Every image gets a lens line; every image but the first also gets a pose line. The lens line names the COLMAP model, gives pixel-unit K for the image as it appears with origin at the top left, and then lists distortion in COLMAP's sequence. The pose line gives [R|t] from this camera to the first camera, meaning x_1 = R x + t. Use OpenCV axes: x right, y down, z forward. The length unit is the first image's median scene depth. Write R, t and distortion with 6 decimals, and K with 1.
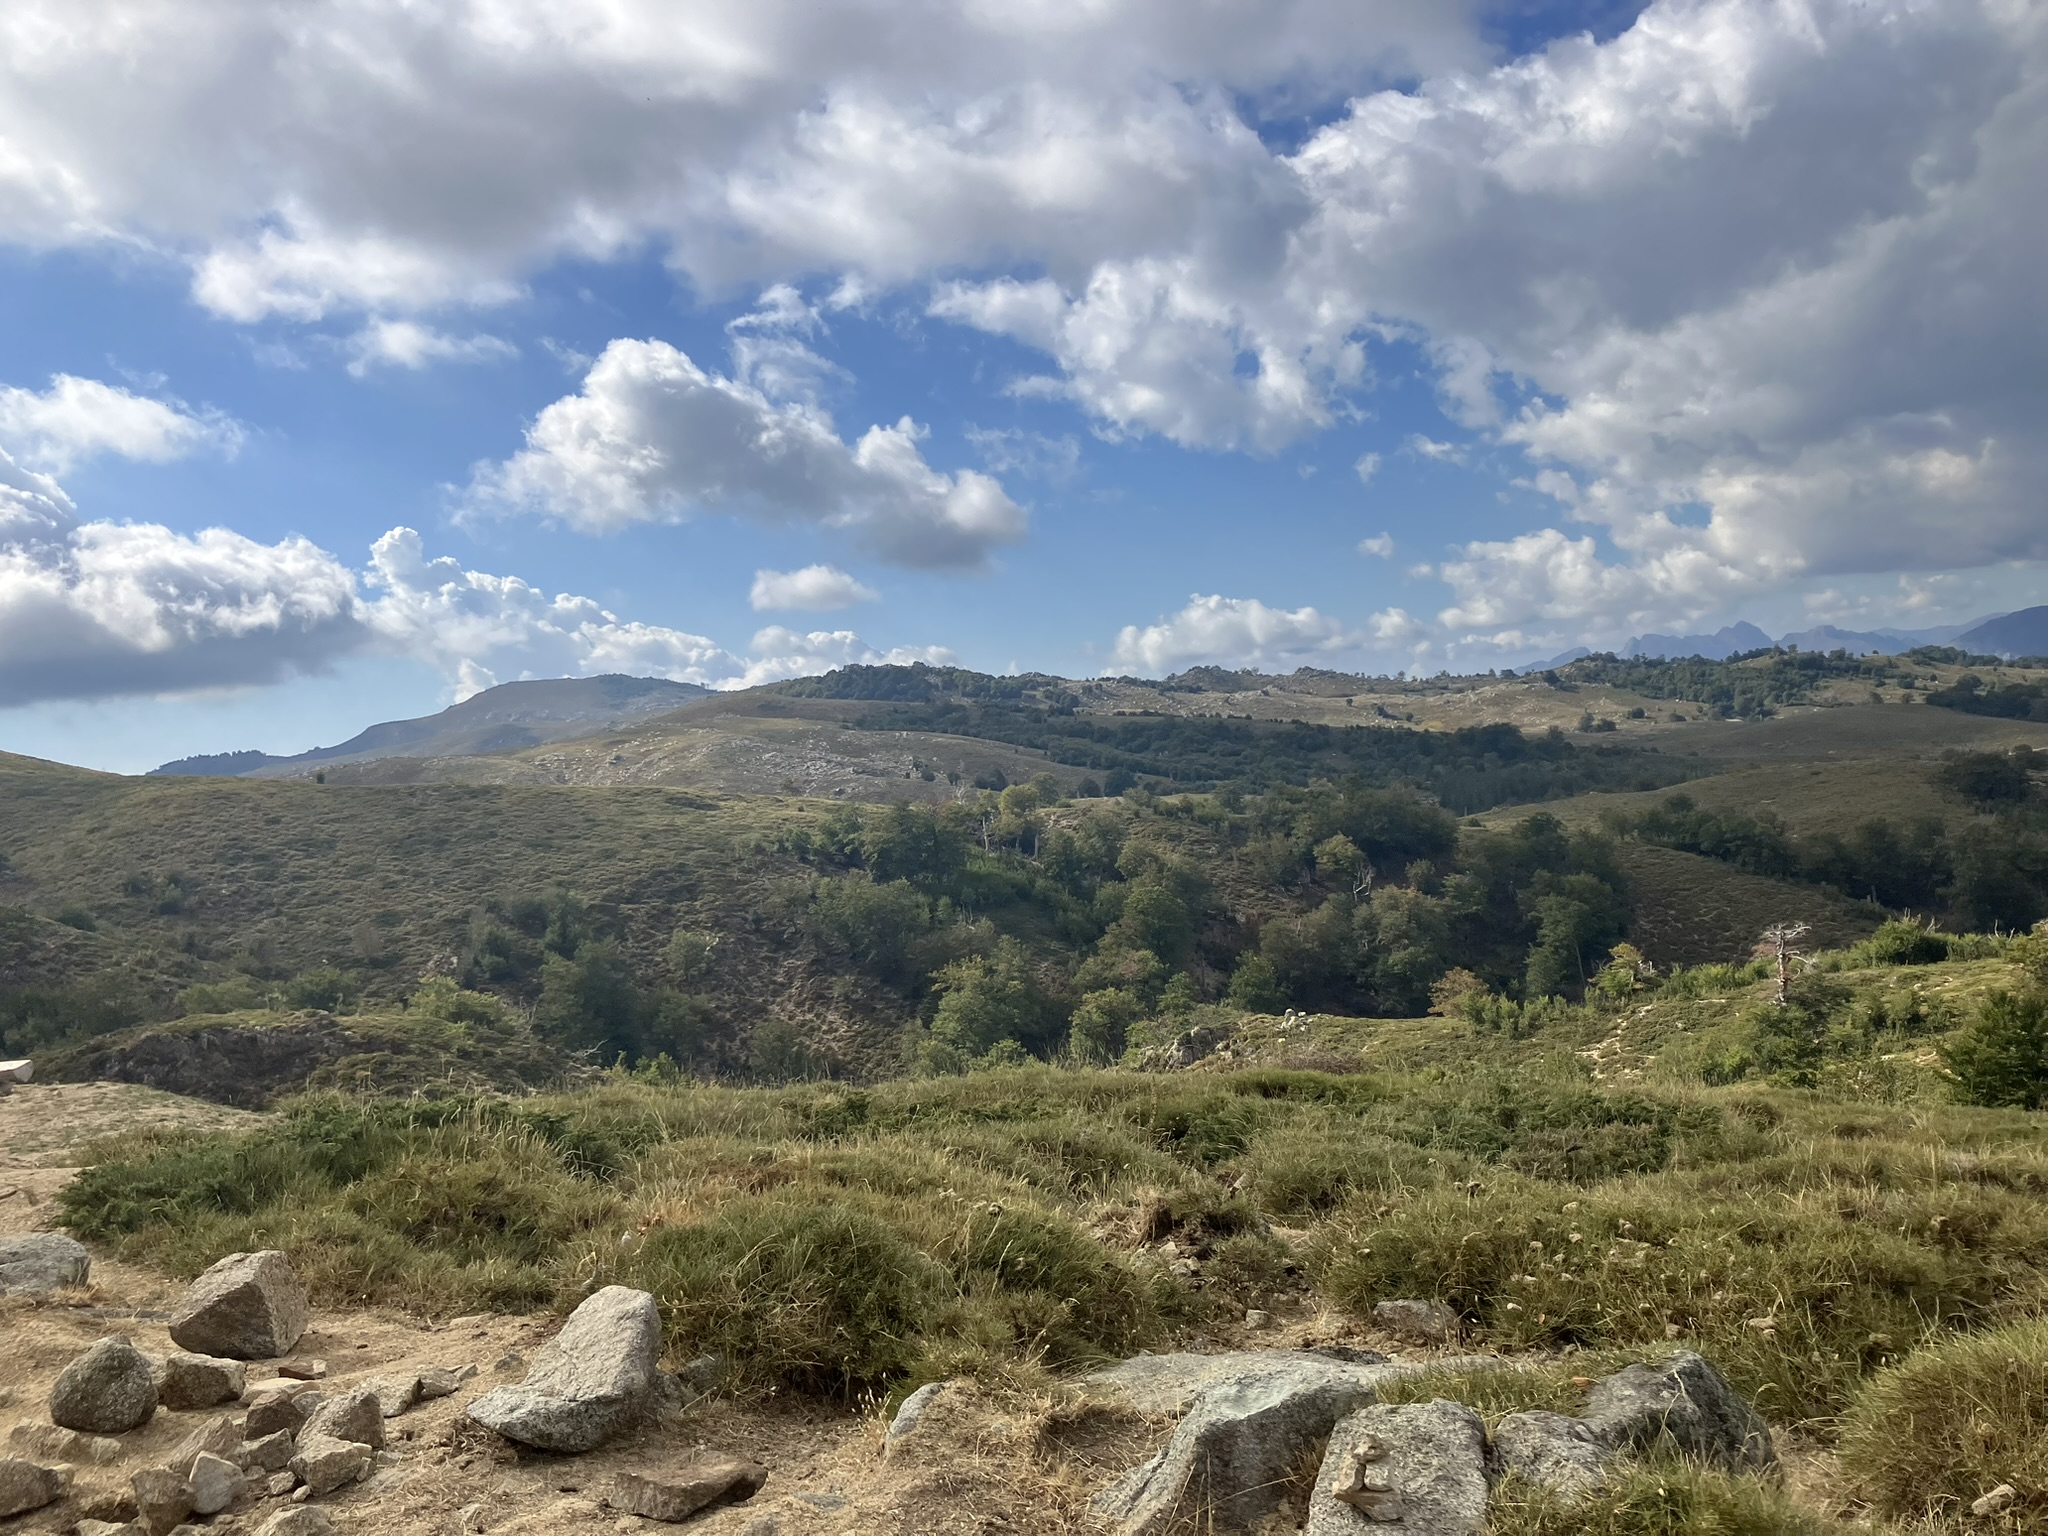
lens RADIAL K [[1538.3, 0, 1035.4], [0, 1538.3, 765.7], [0, 0, 1]] dist [-0.130708, 0.020043]
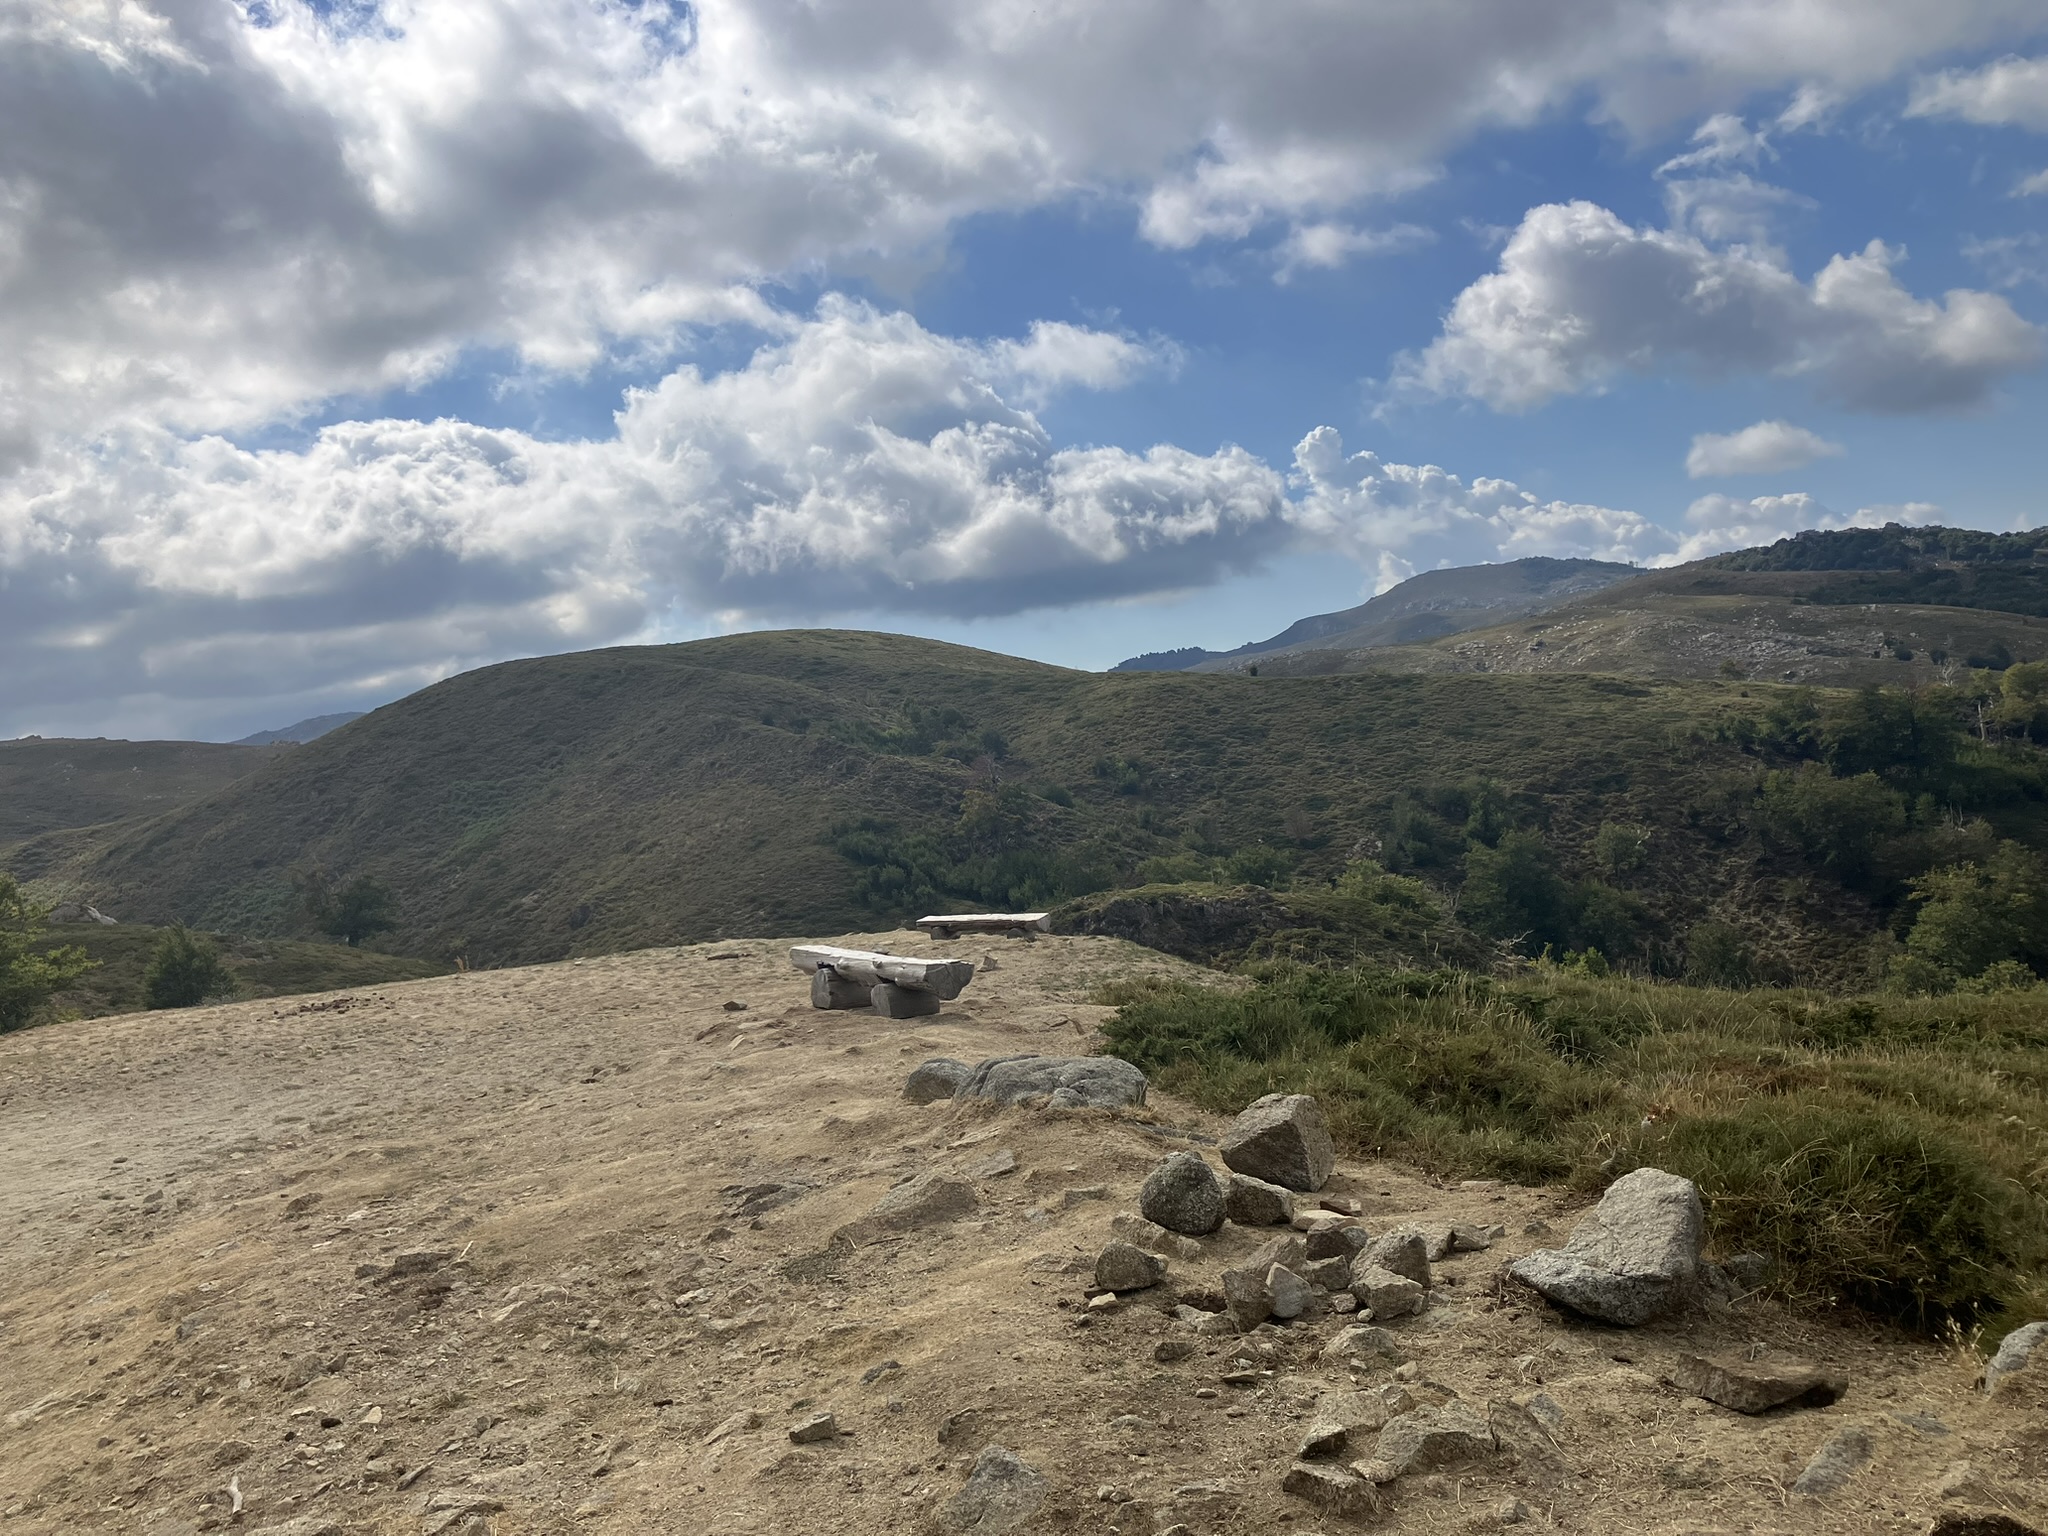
lens RADIAL K [[1538.3, 0, 1036.1], [0, 1538.3, 752.9], [0, 0, 1]] dist [-0.130708, 0.020043]
pose [[0.767873, 0.017647, -0.640359, 0.105125], [0.033050, 0.997198, 0.067111, -0.011815], [0.639749, -0.072697, 0.765138, 0.053066]]
